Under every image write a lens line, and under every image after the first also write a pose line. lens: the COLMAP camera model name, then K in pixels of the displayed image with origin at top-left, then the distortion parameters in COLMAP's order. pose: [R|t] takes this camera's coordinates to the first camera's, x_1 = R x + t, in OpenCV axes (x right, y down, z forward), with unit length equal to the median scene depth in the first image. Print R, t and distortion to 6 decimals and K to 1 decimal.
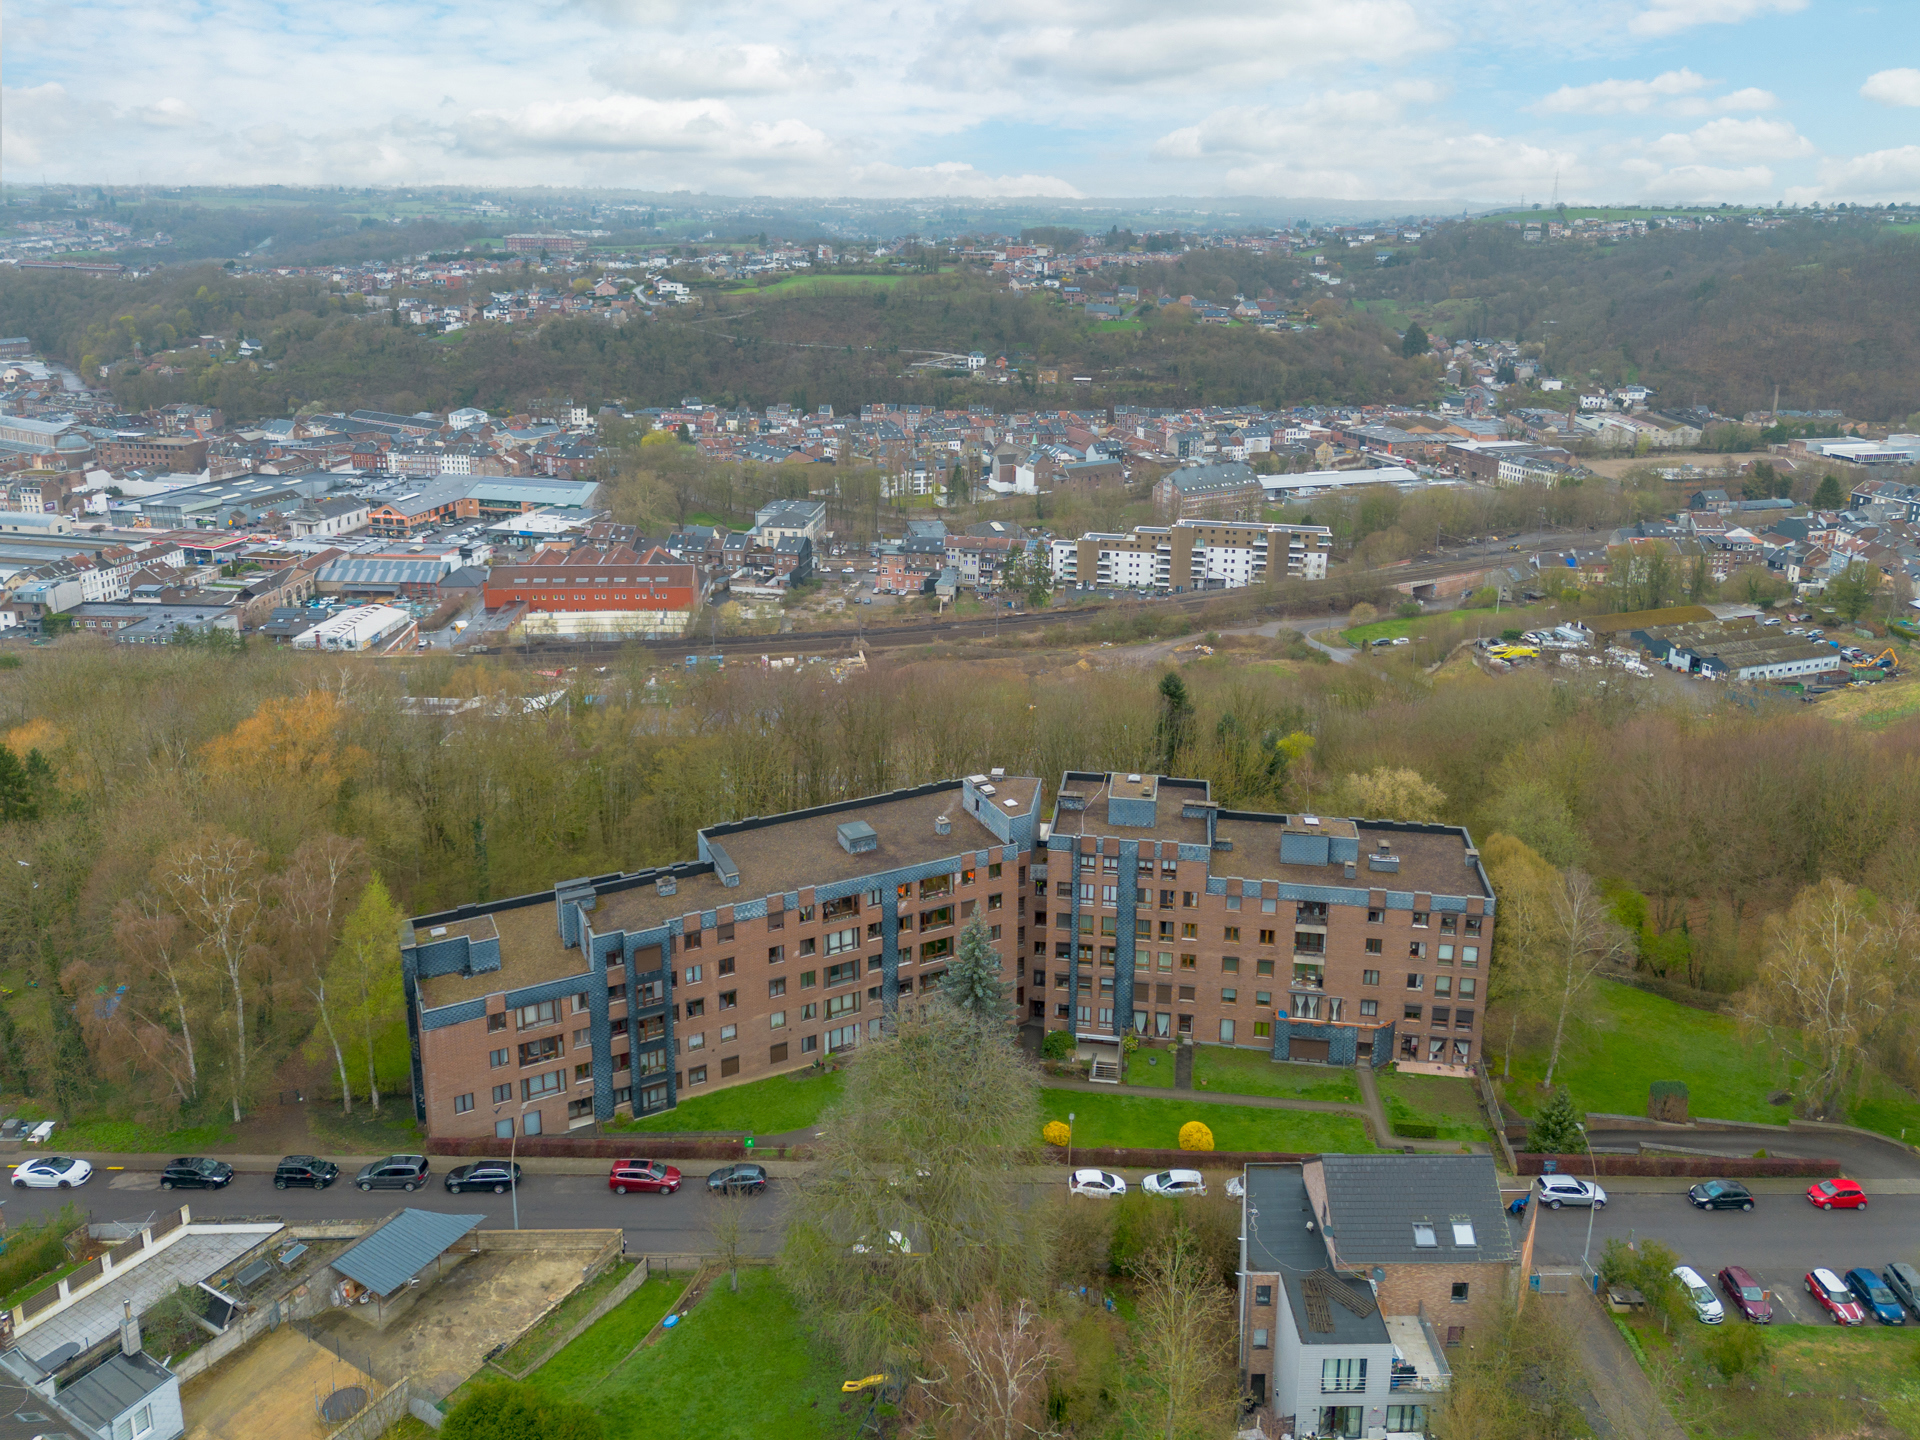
lens RADIAL K [[1345.3, 0, 960.0], [0, 1345.3, 720.0], [0, 0, 1]] dist [0.001361, -0.073662]
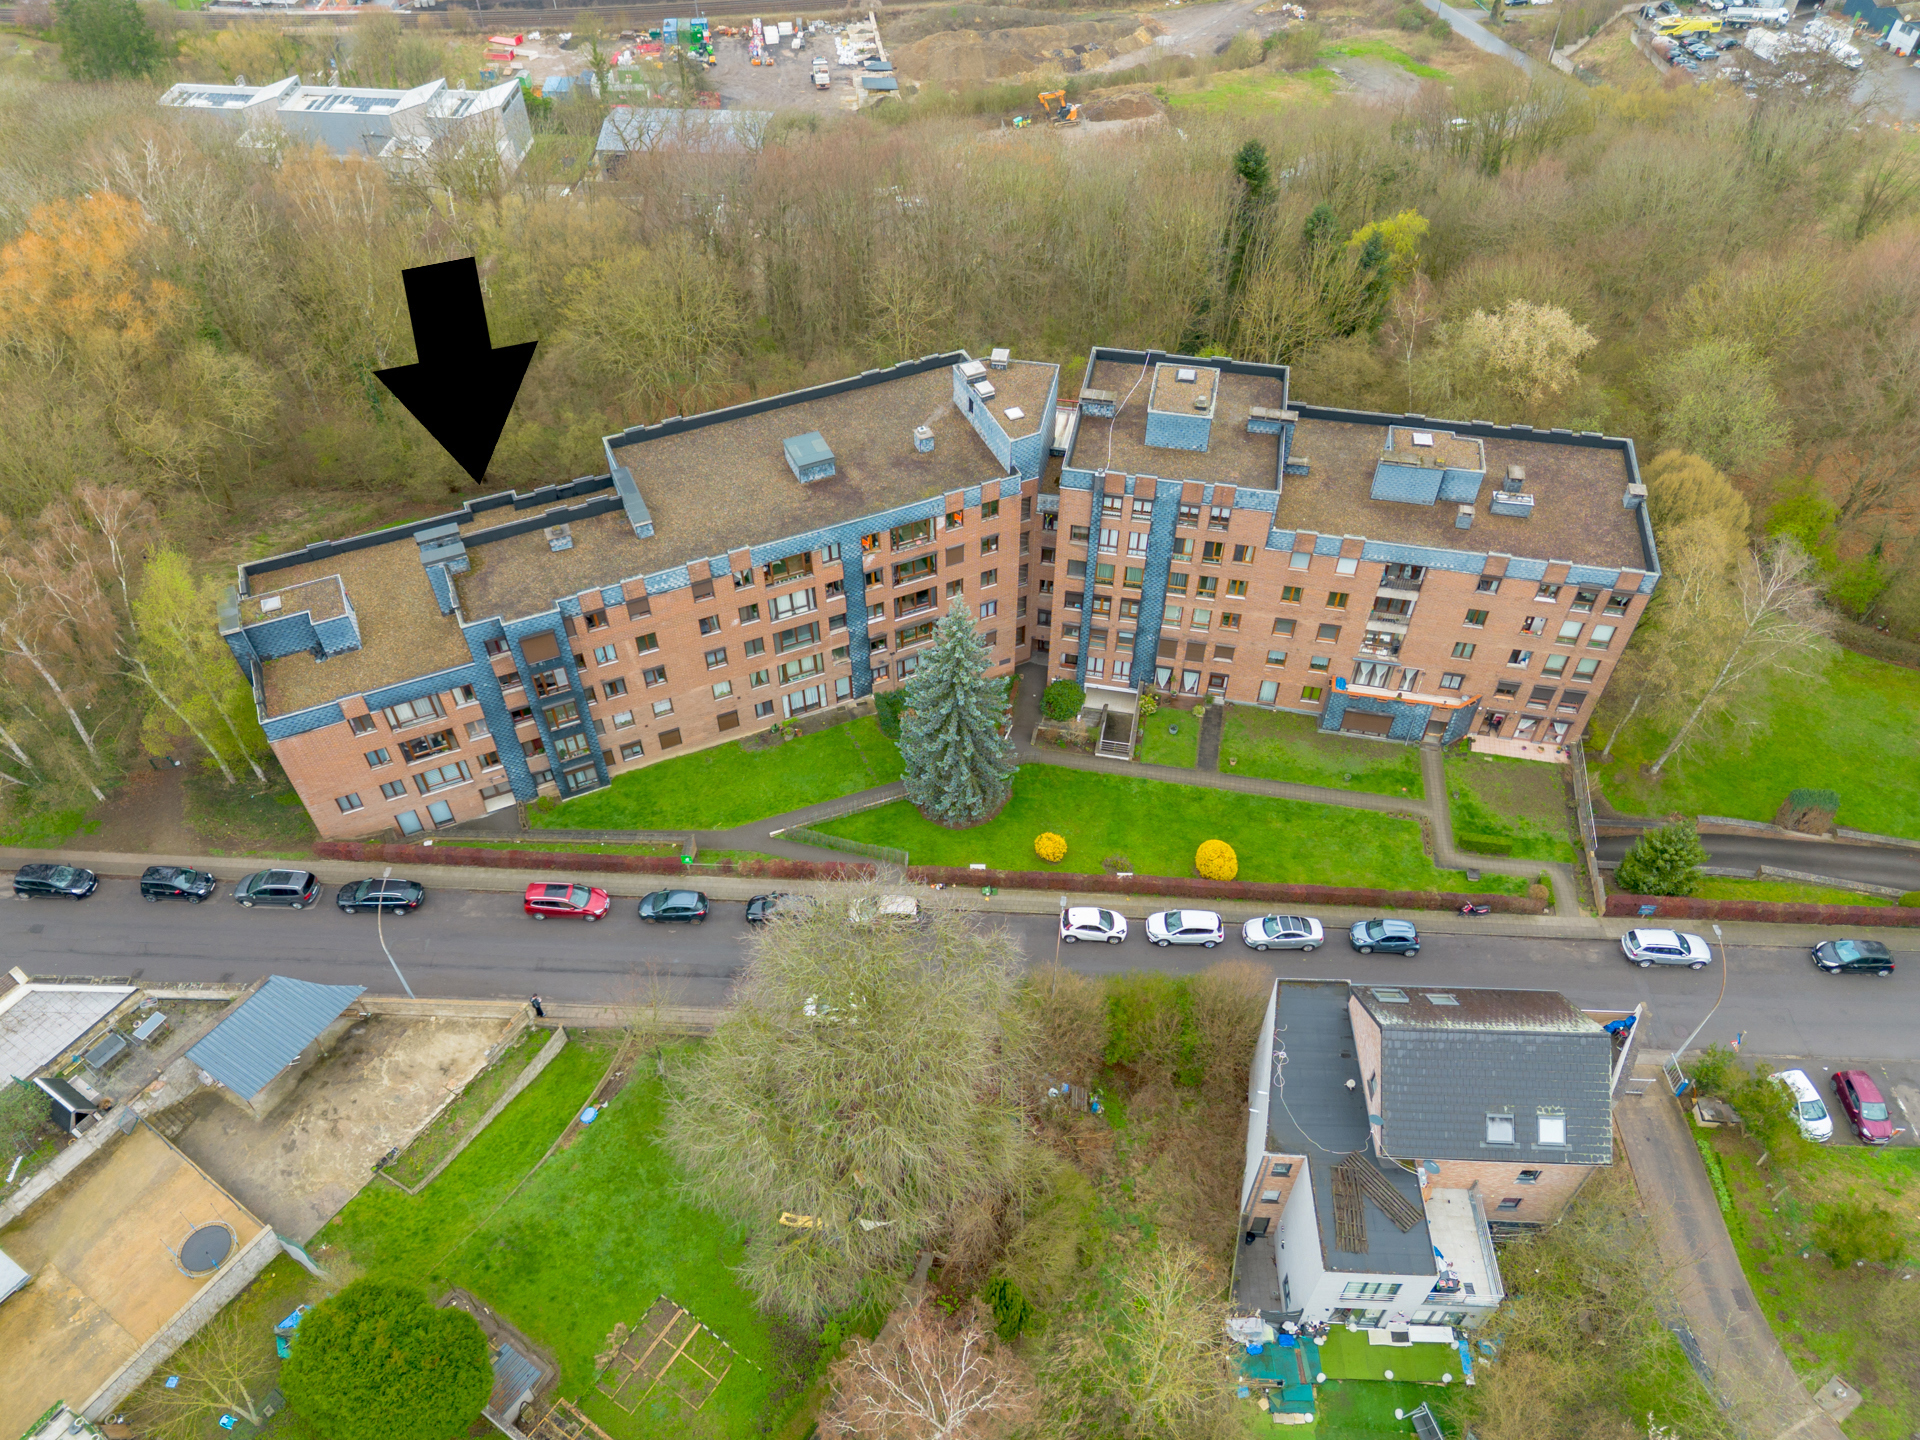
lens RADIAL K [[1201.6, 0, 948.9], [0, 1201.6, 719.5], [0, 0, 1]] dist [0.049698, -0.065738]
pose [[0.998943, 0.023886, -0.039277, 0.033483], [-0.000992, 0.865407, 0.501069, -0.131979], [0.045959, -0.500500, 0.864516, 0.358186]]
